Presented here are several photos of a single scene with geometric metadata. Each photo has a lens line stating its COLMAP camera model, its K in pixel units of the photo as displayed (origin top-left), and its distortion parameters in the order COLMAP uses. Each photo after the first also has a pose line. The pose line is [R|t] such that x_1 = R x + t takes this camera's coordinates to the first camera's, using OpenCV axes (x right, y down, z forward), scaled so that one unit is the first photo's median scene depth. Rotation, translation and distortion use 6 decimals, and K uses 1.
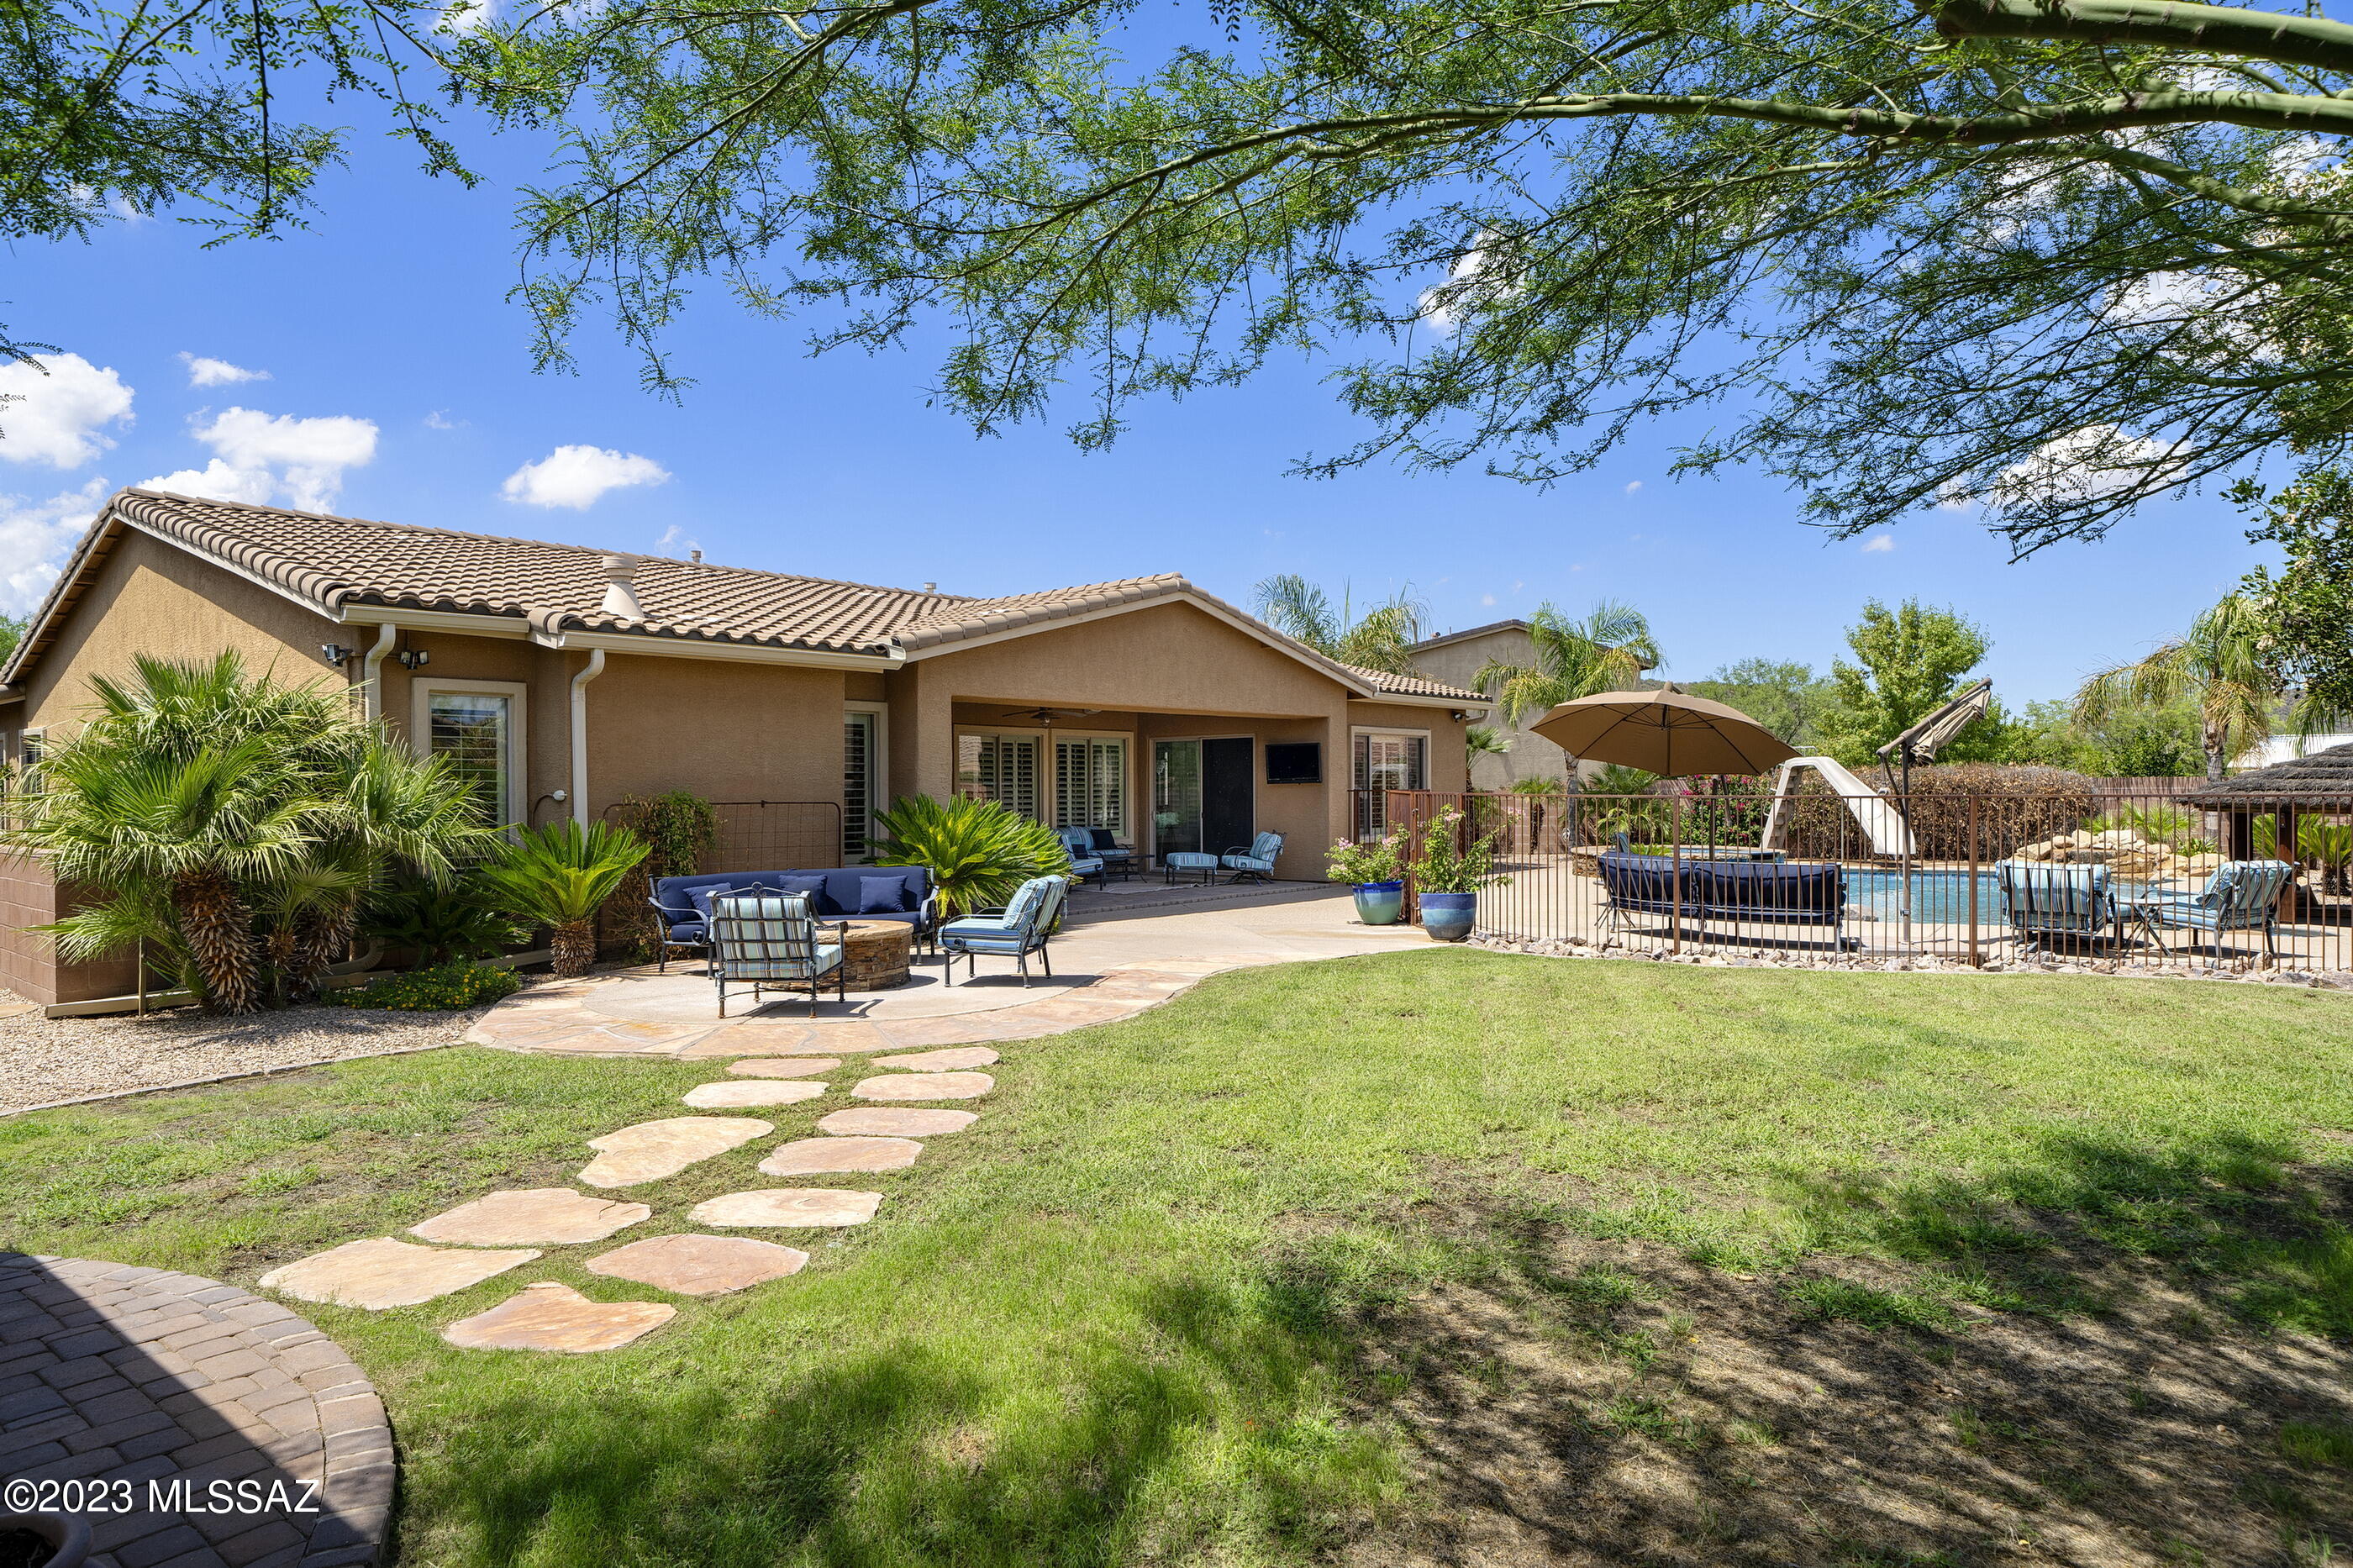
lens RADIAL K [[1517.5, 0, 1176.5], [0, 1517.5, 784.0], [0, 0, 1]] dist [0.023798, -0.000368]
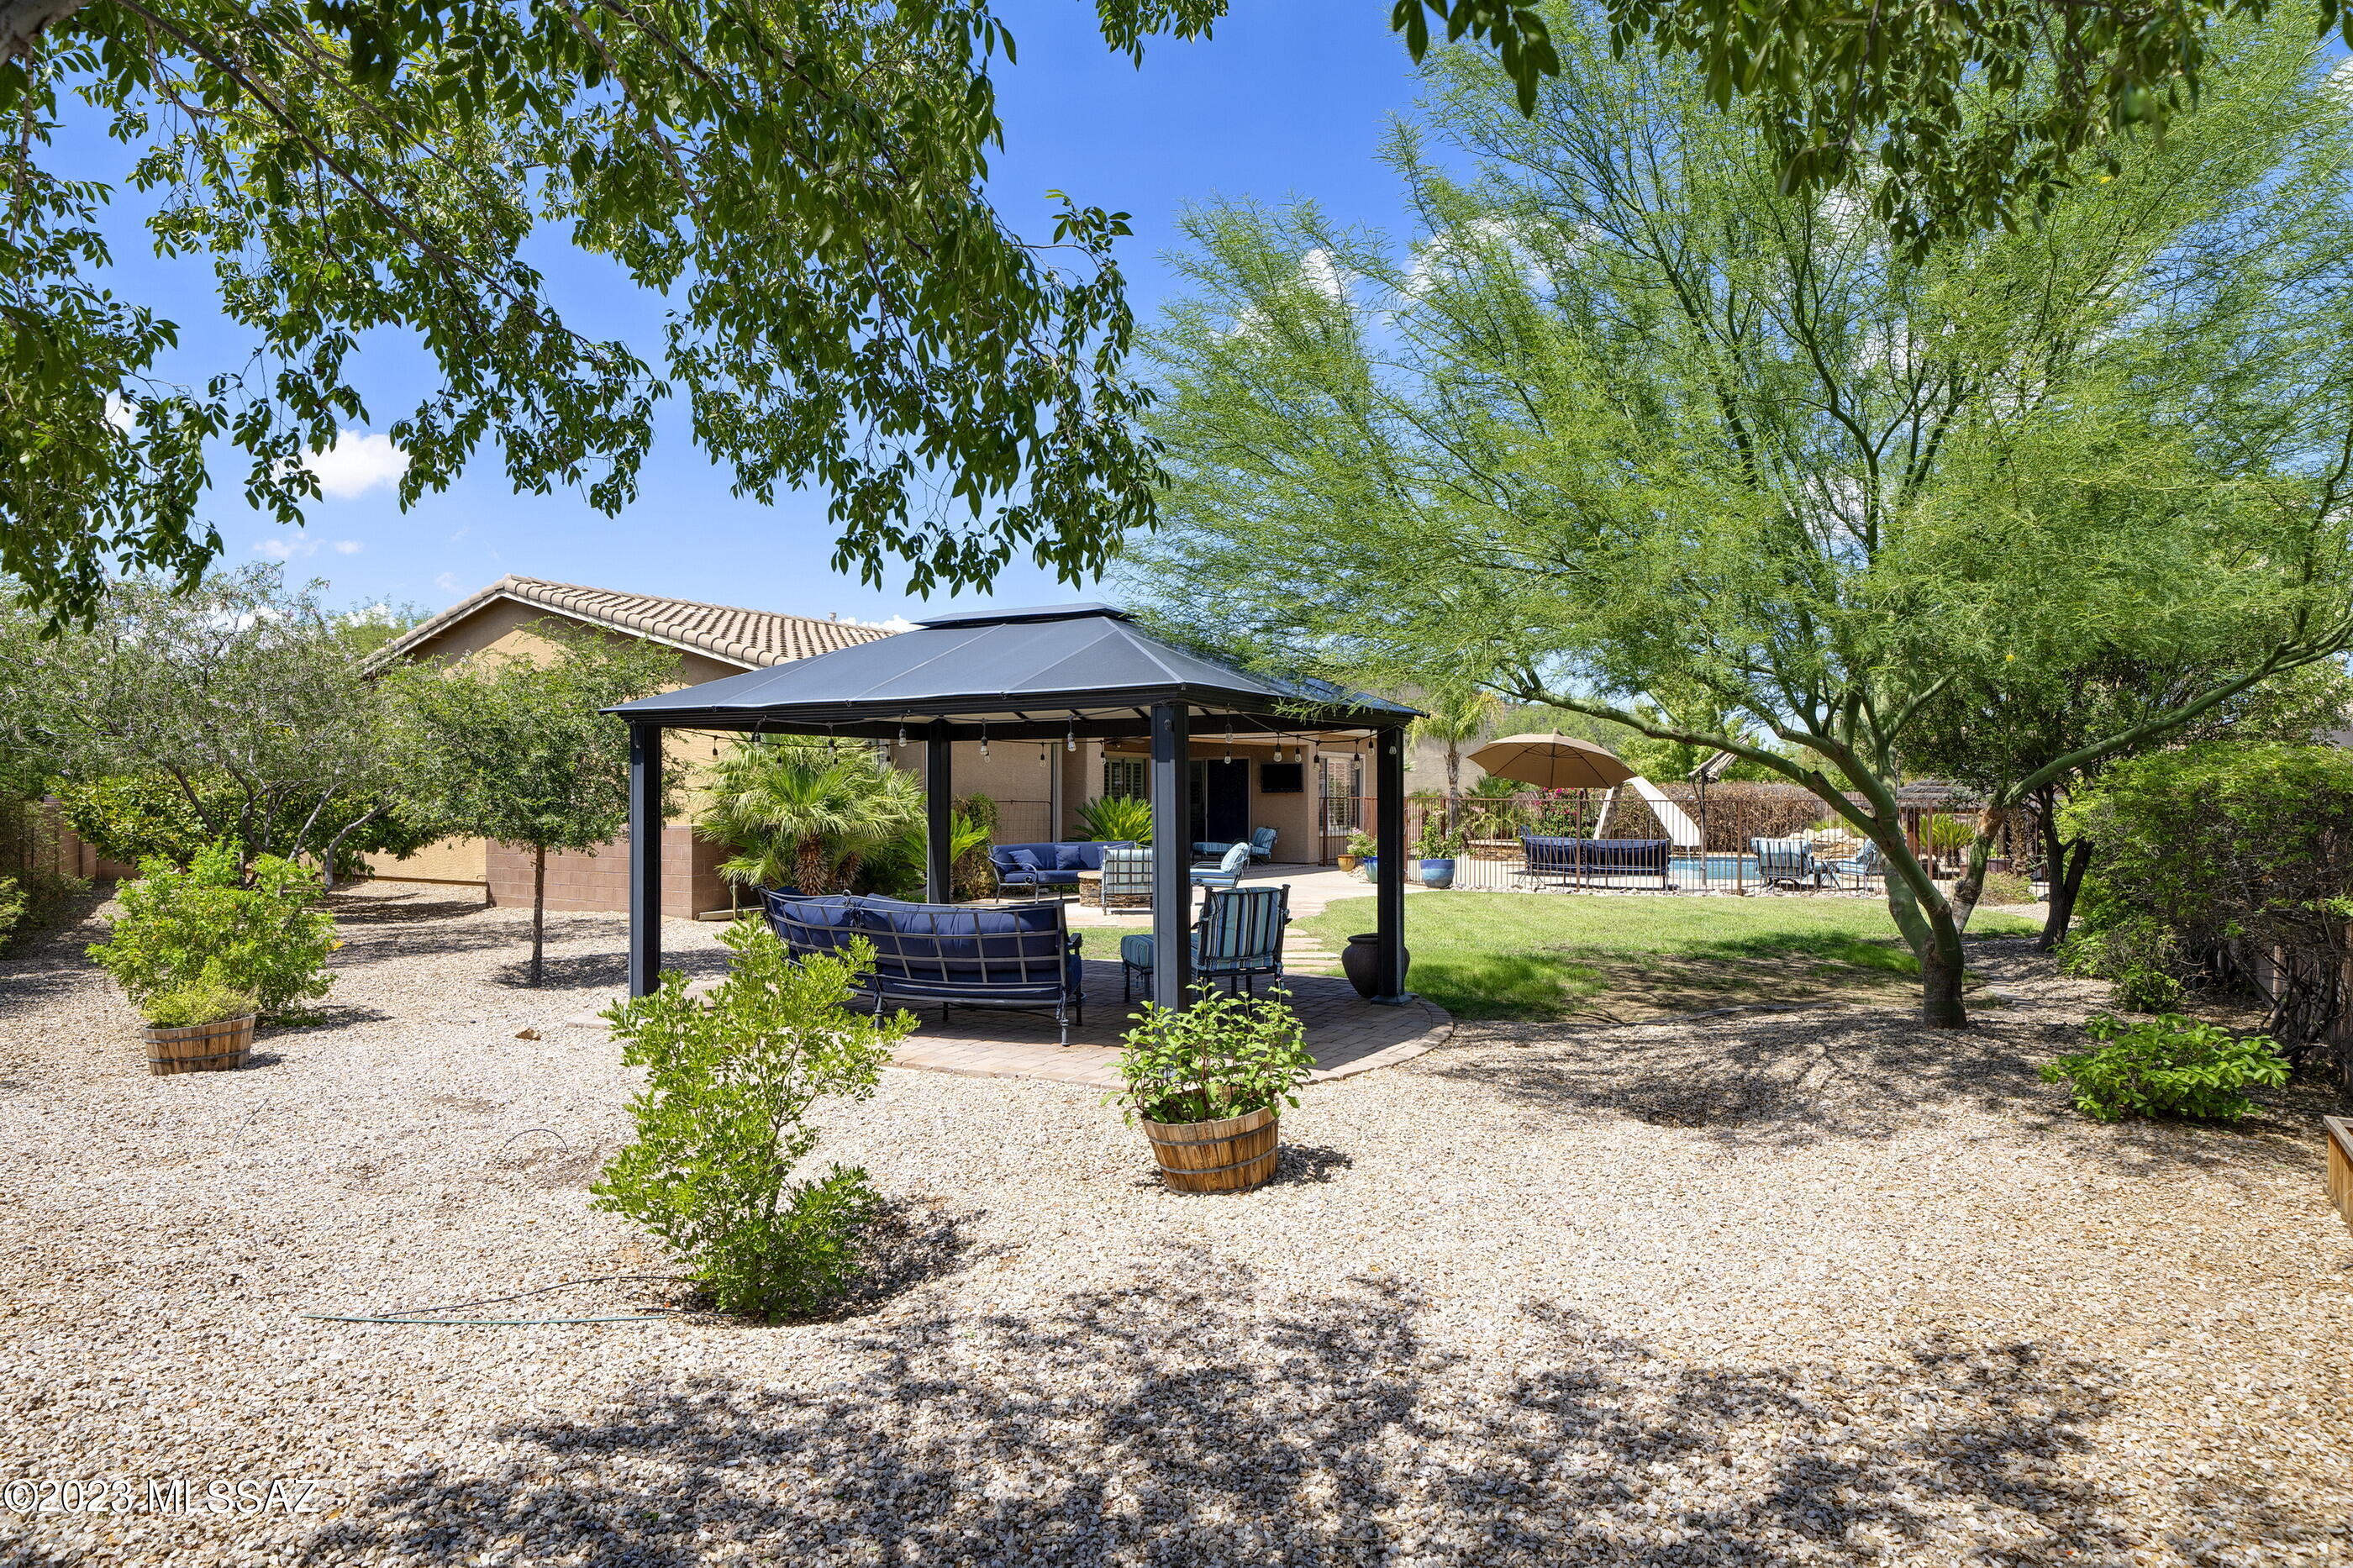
lens RADIAL K [[1517.5, 0, 1176.5], [0, 1517.5, 784.0], [0, 0, 1]] dist [0.023798, -0.000368]
pose [[0.992075, 0.007957, 0.125393, -0.330249], [-0.006970, 0.999941, -0.008308, 0.006272], [-0.125452, 0.007368, 0.992072, -0.635676]]
